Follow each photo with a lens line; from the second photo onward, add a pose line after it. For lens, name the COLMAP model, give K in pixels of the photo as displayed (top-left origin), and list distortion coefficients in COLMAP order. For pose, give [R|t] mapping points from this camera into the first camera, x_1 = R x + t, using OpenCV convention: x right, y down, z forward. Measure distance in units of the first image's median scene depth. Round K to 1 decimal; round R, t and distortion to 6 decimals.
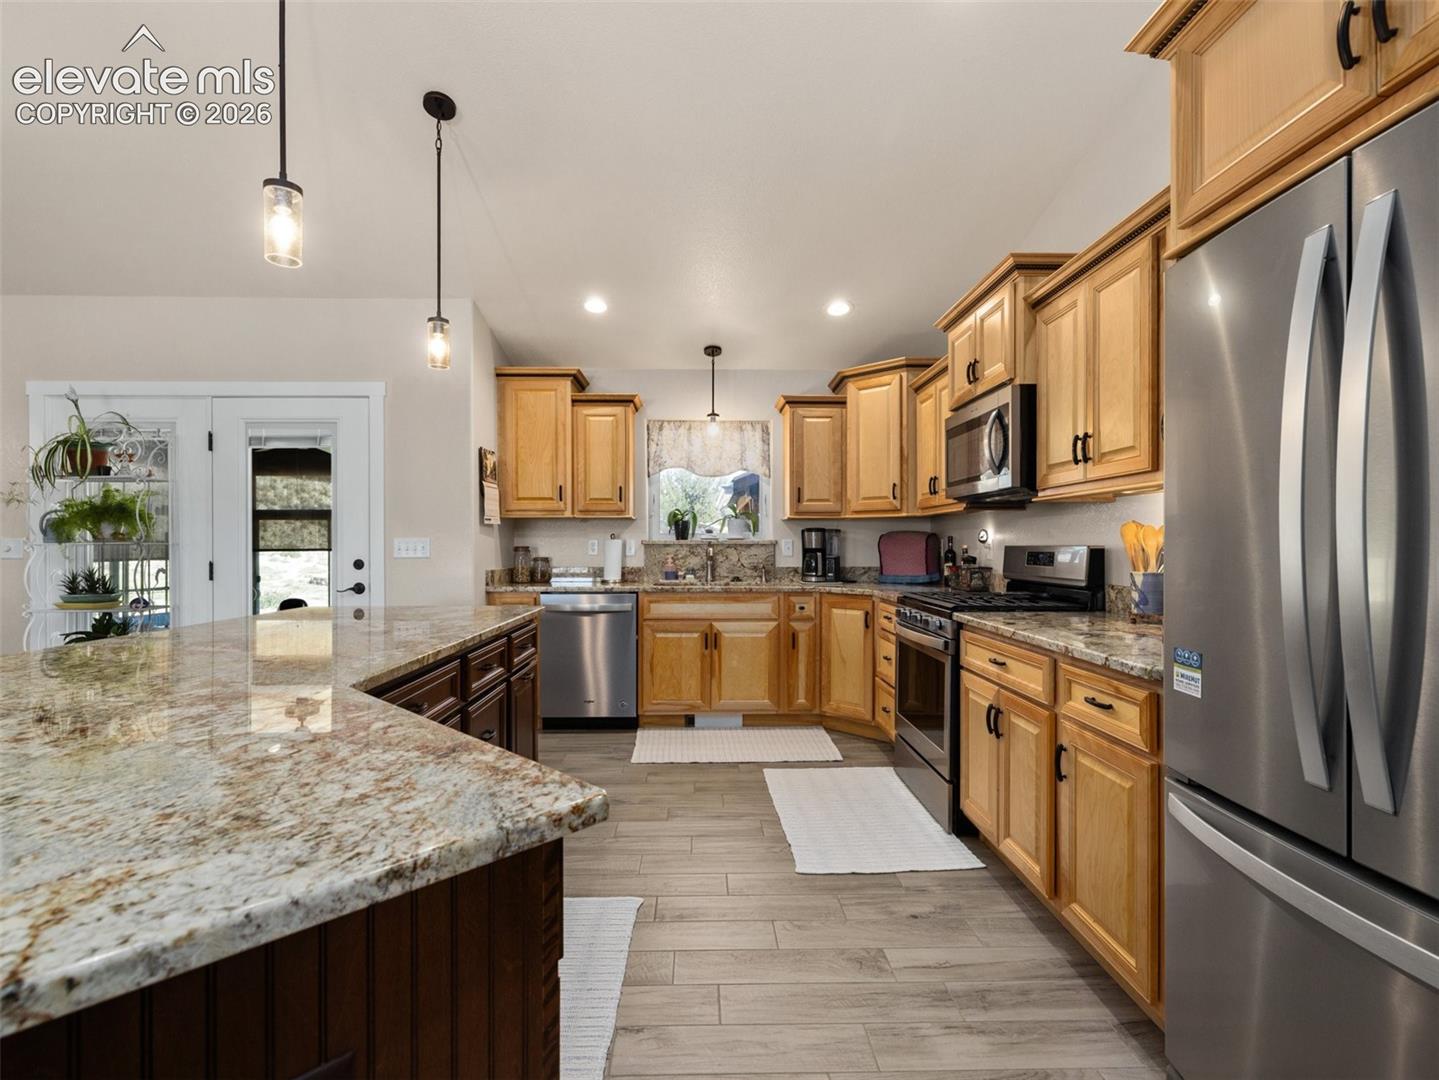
lens RADIAL K [[681.9, 0, 720.2], [0, 681.9, 546.9], [0, 0, 1]] dist [0.000269, 0.000248]
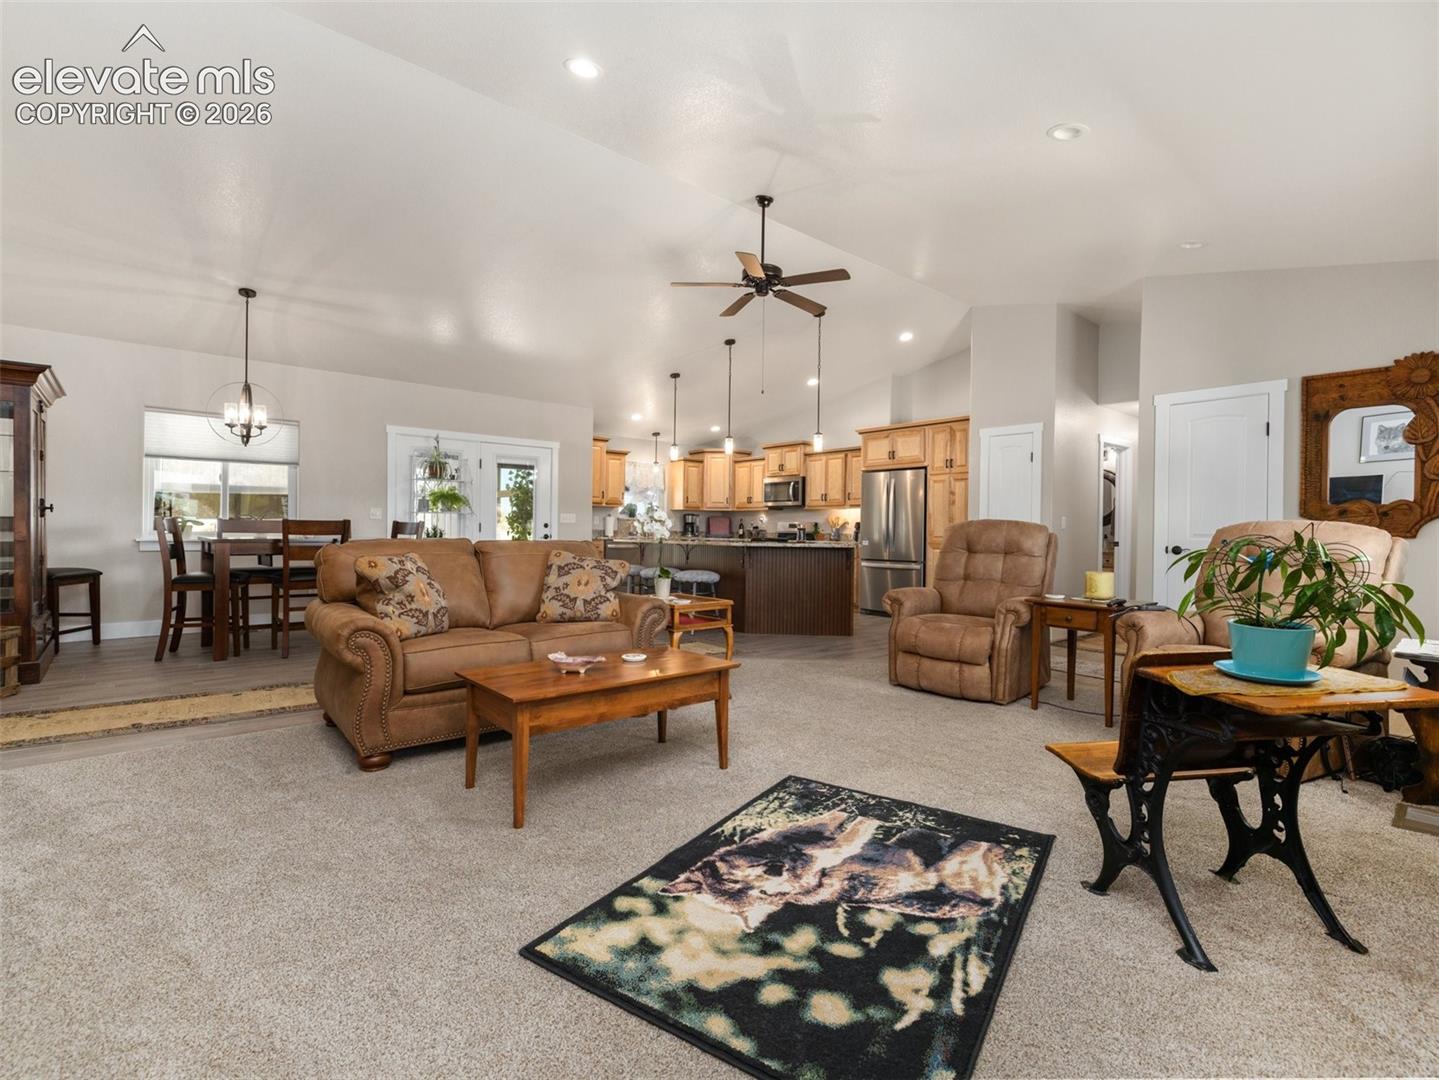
lens RADIAL K [[670.6, 0, 717.4], [0, 670.6, 533.7], [0, 0, 1]] dist [-0.002806, -0.000048]
pose [[0.775867, 0.007777, 0.630849, -1.357446], [-0.011079, 0.999938, 0.001298, 0.040183], [-0.630799, -0.007996, 0.775905, -0.928070]]
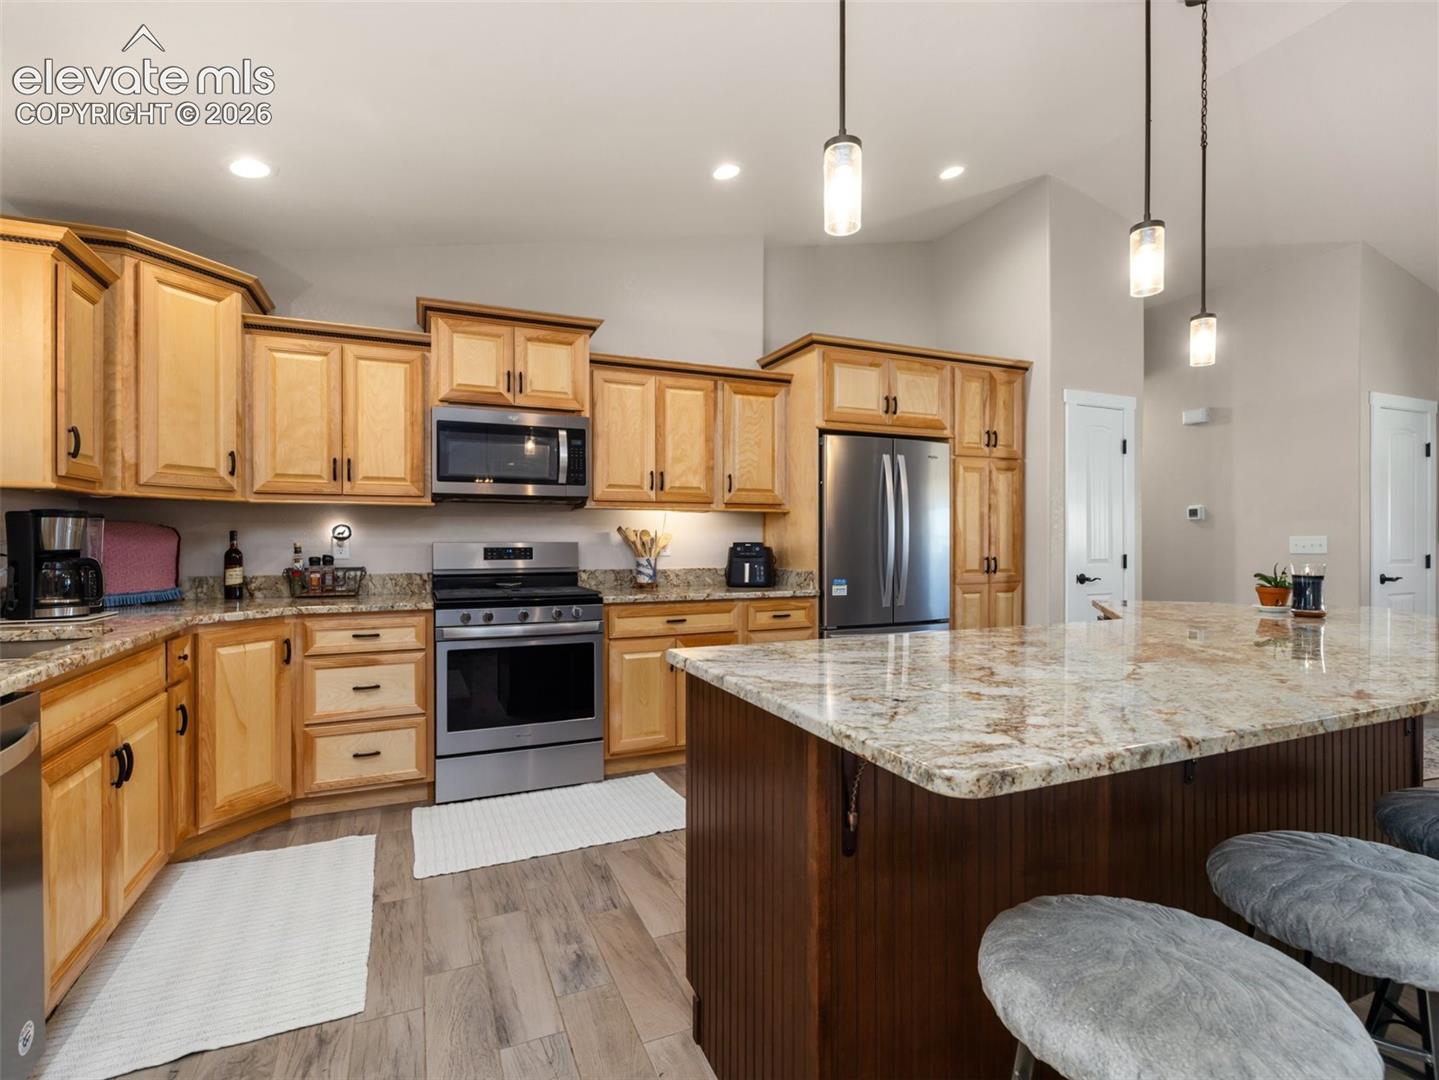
lens RADIAL K [[682.7, 0, 719.5], [0, 682.7, 540.0], [0, 0, 1]] dist [-0.002492, 0.000017]
pose [[-0.373786, 0.001700, 0.927513, -0.551594], [0.004923, 0.999988, 0.000152, -0.003180], [-0.927502, 0.004623, -0.373790, 0.805372]]
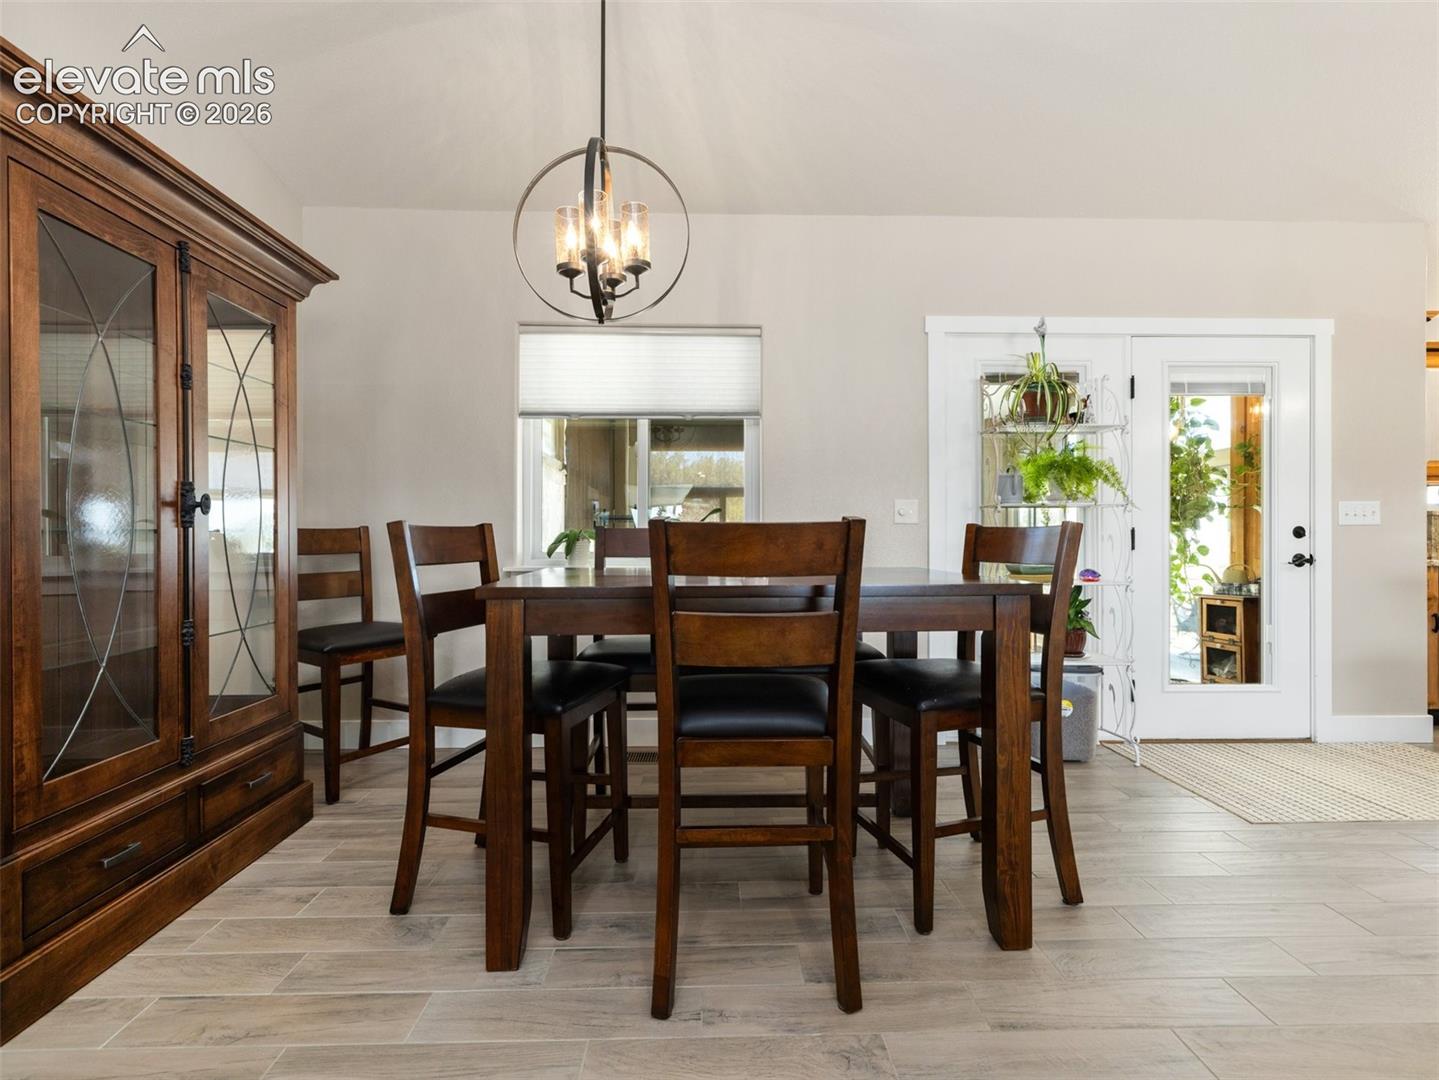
lens RADIAL K [[682.7, 0, 719.5], [0, 682.7, 540.0], [0, 0, 1]] dist [-0.002492, 0.000017]
pose [[0.999980, 0.002322, -0.005908, -1.171018], [-0.002311, 0.999996, 0.001905, 0.032948], [0.005912, -0.001891, 0.999981, 0.134529]]
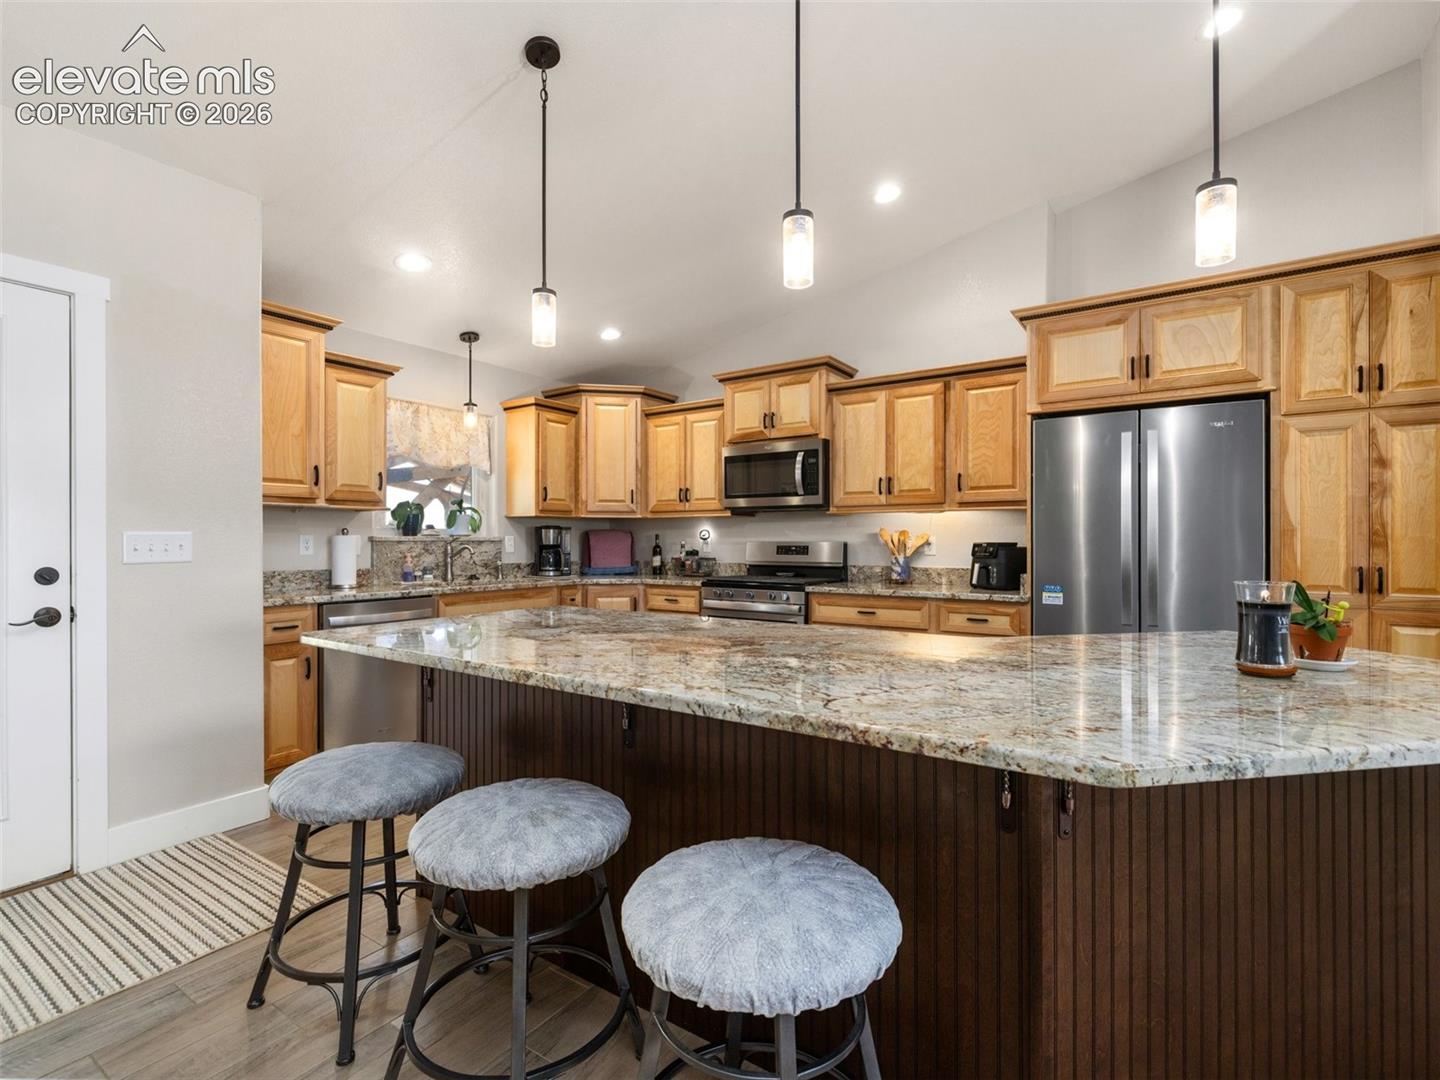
lens RADIAL K [[683.1, 0, 720.0], [0, 683.1, 540.0], [0, 0, 1]] dist [-0.002492, 0.000017]
pose [[0.581147, -0.000004, 0.813799, -0.627260], [0.003603, 0.999990, -0.002568, -0.001646], [-0.813791, 0.004425, 0.581141, 0.181576]]
